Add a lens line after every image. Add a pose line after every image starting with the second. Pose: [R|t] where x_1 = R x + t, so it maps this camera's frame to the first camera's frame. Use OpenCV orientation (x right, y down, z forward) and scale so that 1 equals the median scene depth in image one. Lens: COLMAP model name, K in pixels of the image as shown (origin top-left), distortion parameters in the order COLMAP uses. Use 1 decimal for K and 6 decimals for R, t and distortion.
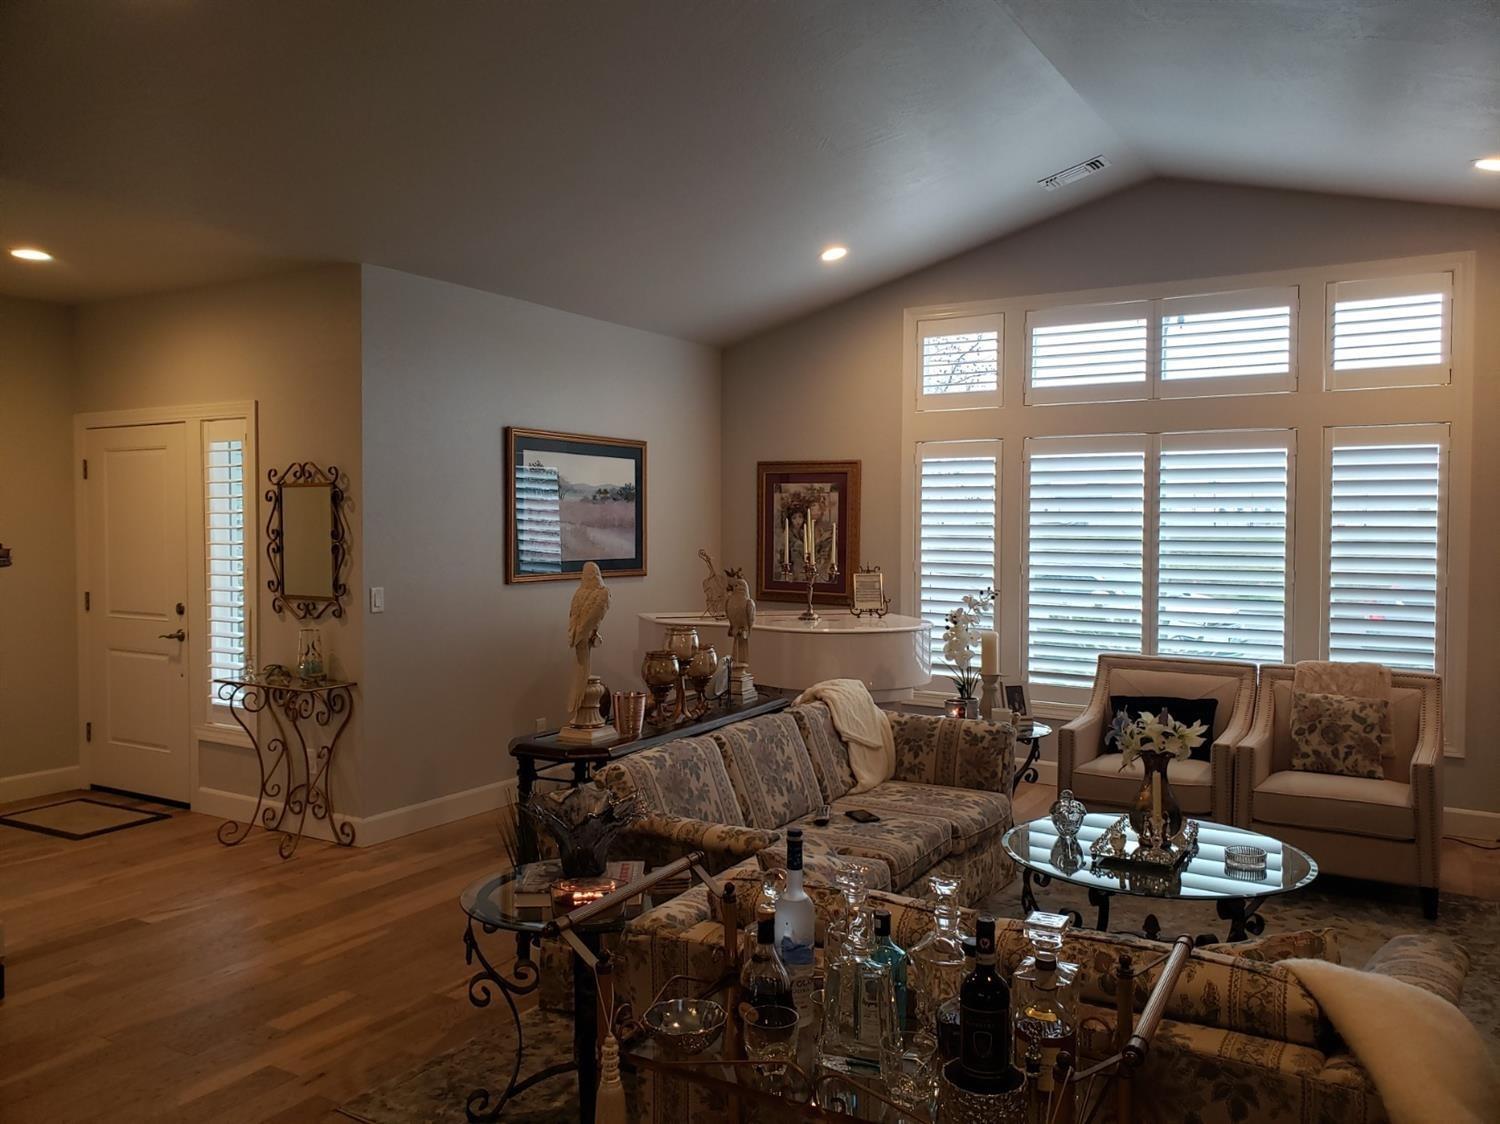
lens RADIAL K [[1159.2, 0, 737.0], [0, 1159.2, 553.8], [0, 0, 1]] dist [0.033362, -0.049744]
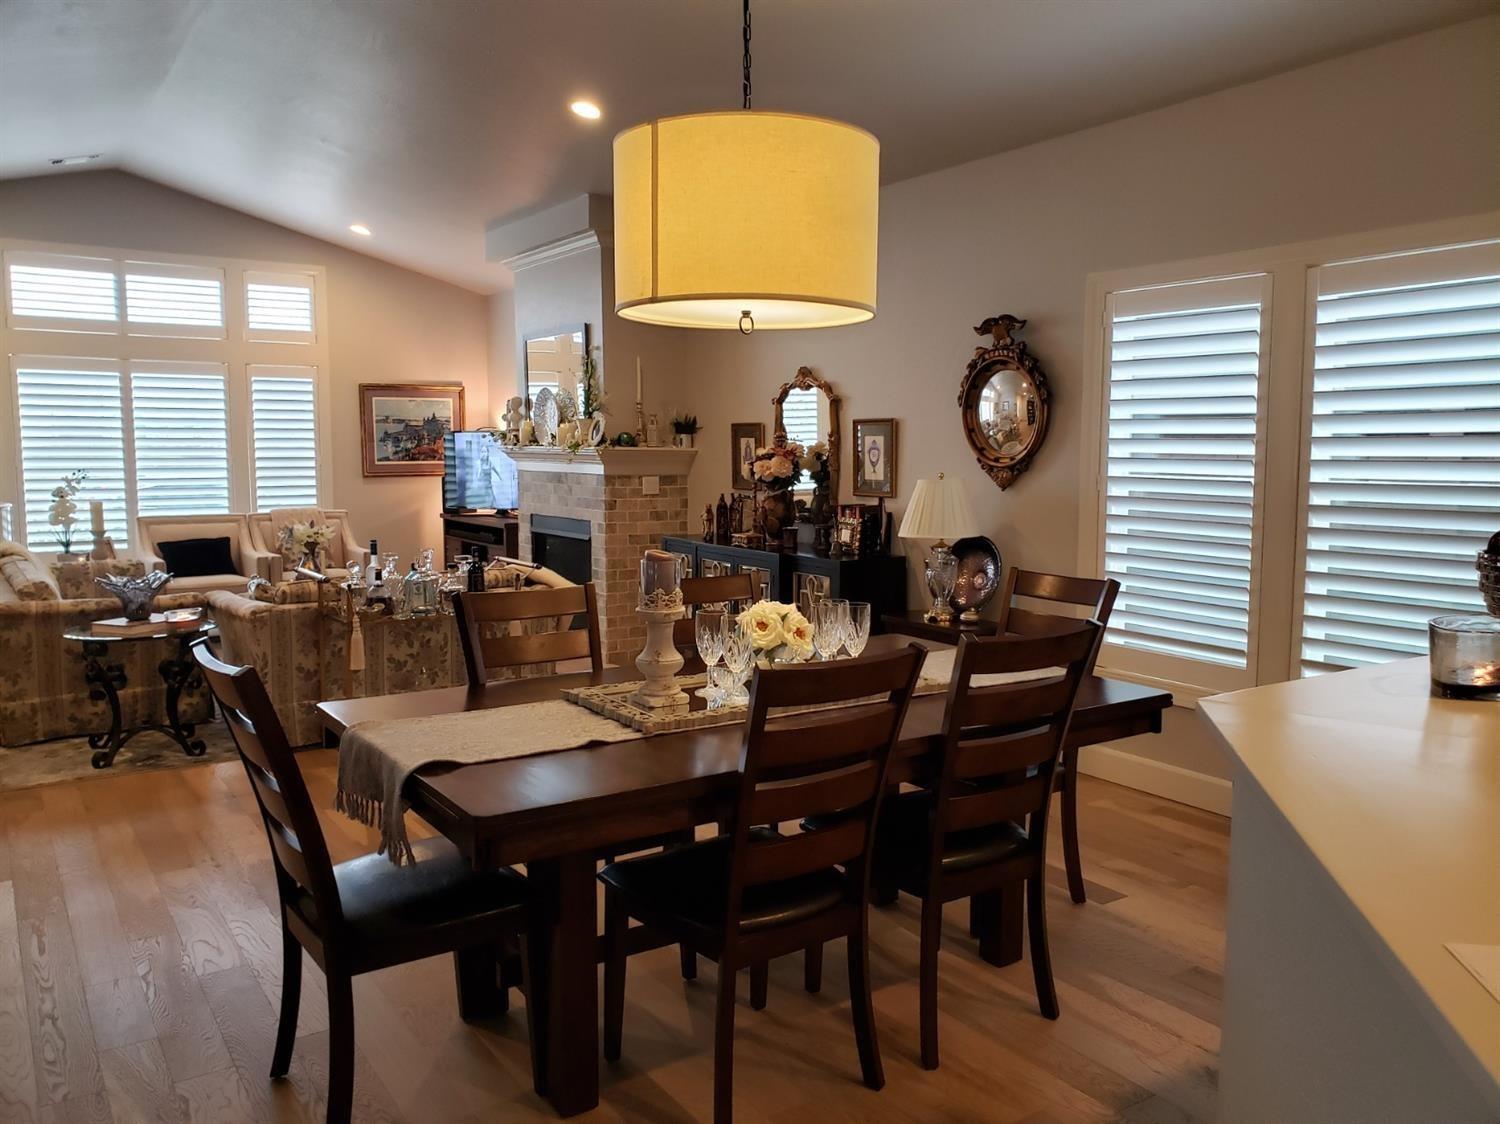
lens RADIAL K [[1159.2, 0, 795.5], [0, 1159.2, 539.0], [0, 0, 1]] dist [0.033362, -0.049744]
pose [[0.379957, -0.078855, 0.921637, -0.683306], [0.023758, 0.996863, 0.075497, 0.024979], [-0.924699, -0.006790, 0.380639, -0.280745]]
